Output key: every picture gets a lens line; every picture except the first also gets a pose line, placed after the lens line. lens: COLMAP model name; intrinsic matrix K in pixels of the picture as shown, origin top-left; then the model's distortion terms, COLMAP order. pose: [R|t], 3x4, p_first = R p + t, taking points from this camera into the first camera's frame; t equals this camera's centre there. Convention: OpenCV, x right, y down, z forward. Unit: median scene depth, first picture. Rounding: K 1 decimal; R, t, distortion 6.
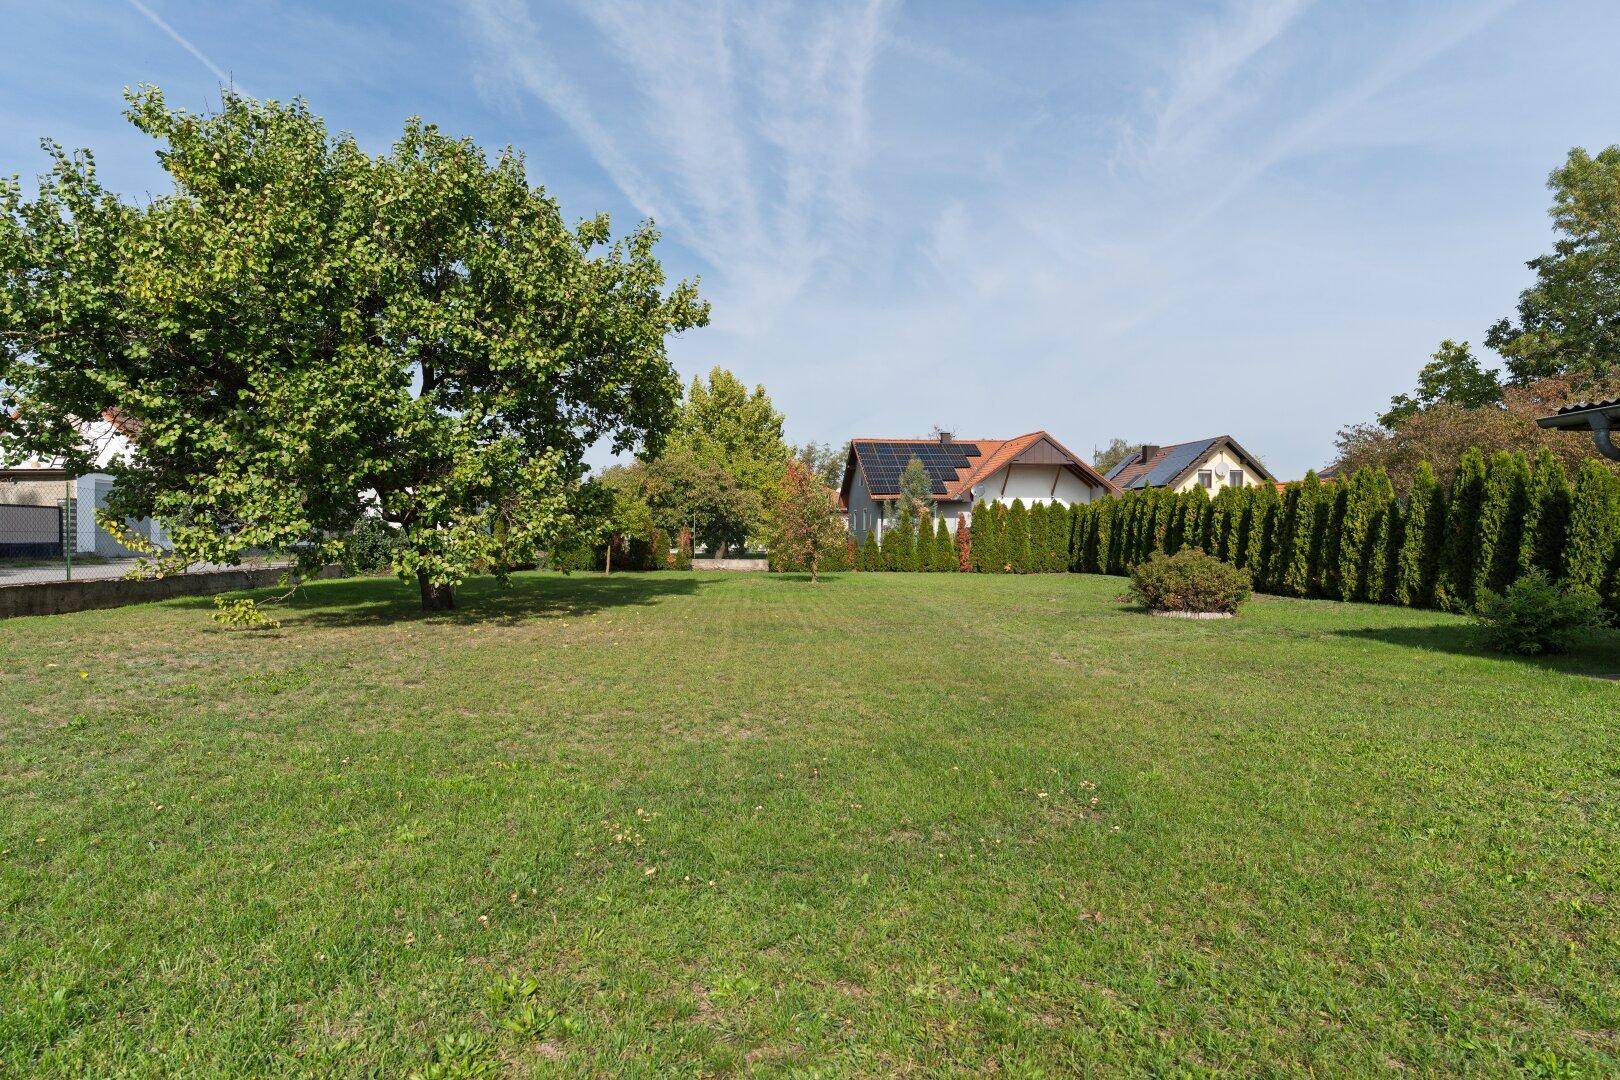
lens RADIAL K [[944.0, 0, 810.0], [0, 944.0, 540.0], [0, 0, 1]] dist [-0.000565, -0.000074]
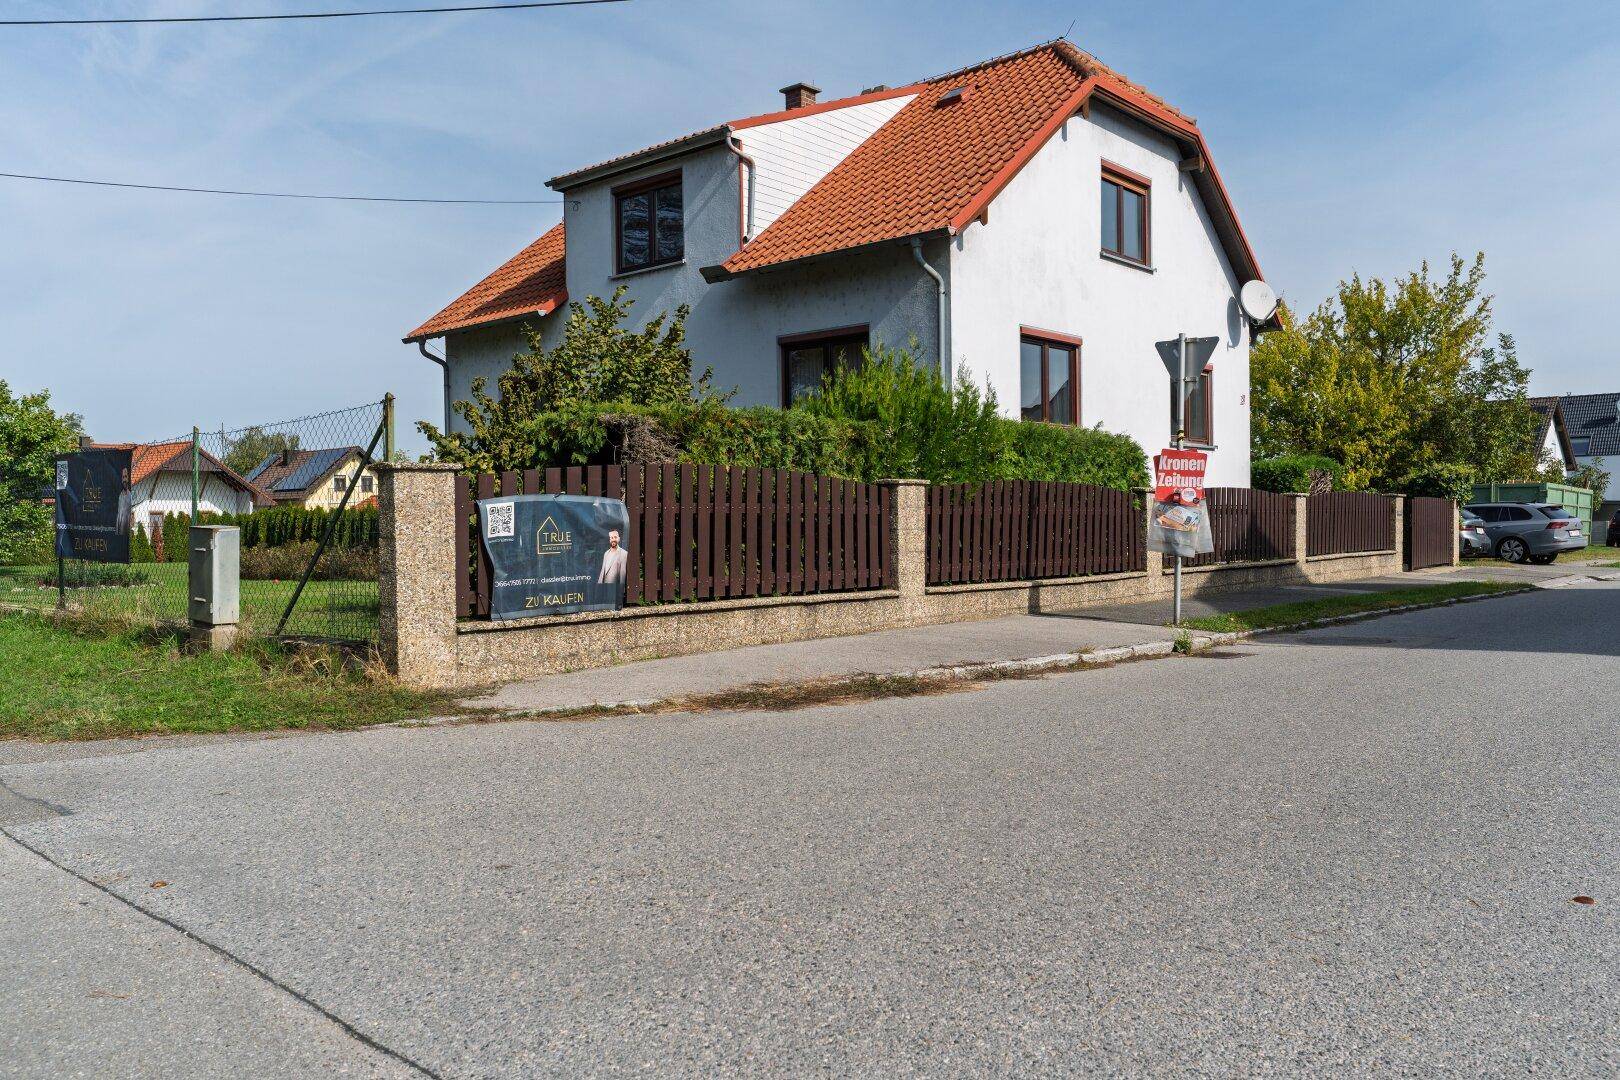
lens RADIAL K [[1258.2, 0, 812.7], [0, 1258.2, 526.6], [0, 0, 1]] dist [-0.004931, -0.002019]
pose [[0.739080, -0.008909, 0.673559, -0.206767], [0.015432, 0.999874, -0.003709, 0.001823], [-0.673441, 0.013136, 0.739124, -0.573948]]
